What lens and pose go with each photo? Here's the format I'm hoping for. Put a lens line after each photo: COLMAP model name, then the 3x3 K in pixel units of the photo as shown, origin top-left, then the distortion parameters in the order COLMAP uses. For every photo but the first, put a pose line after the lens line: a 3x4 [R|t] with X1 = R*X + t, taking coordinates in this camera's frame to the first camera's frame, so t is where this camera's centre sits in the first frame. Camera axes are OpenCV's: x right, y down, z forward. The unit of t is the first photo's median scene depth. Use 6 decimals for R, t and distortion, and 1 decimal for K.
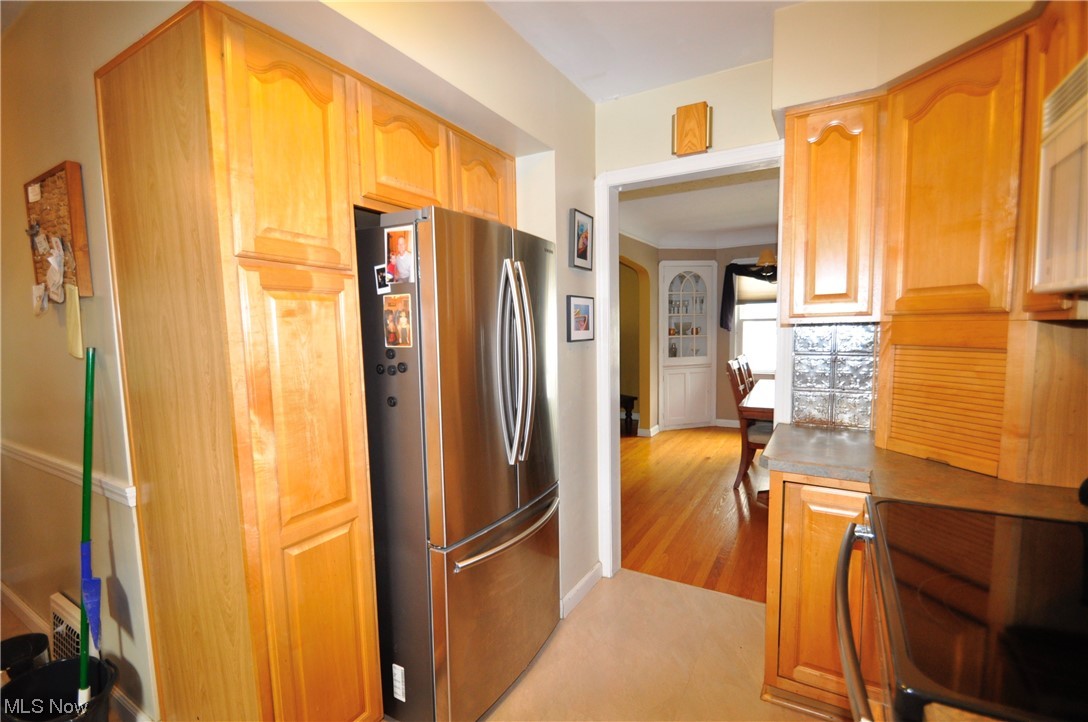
lens RADIAL K [[480.2, 0, 544.3], [0, 480.2, 370.5], [0, 0, 1]] dist [-0.012635, -0.000327]
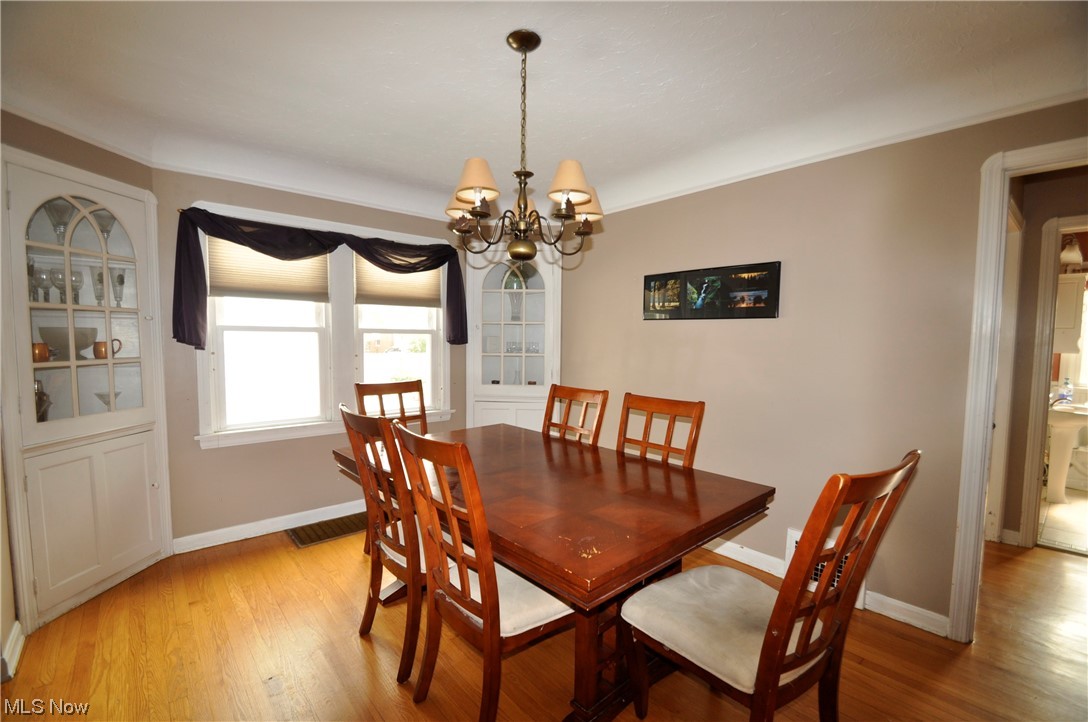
lens RADIAL K [[480.2, 0, 544.3], [0, 480.2, 370.5], [0, 0, 1]] dist [-0.012635, -0.000327]
pose [[0.299321, -0.046866, 0.953001, 0.027430], [0.075712, 0.996810, 0.025241, -0.034819], [-0.951144, 0.064598, 0.301915, 0.389068]]
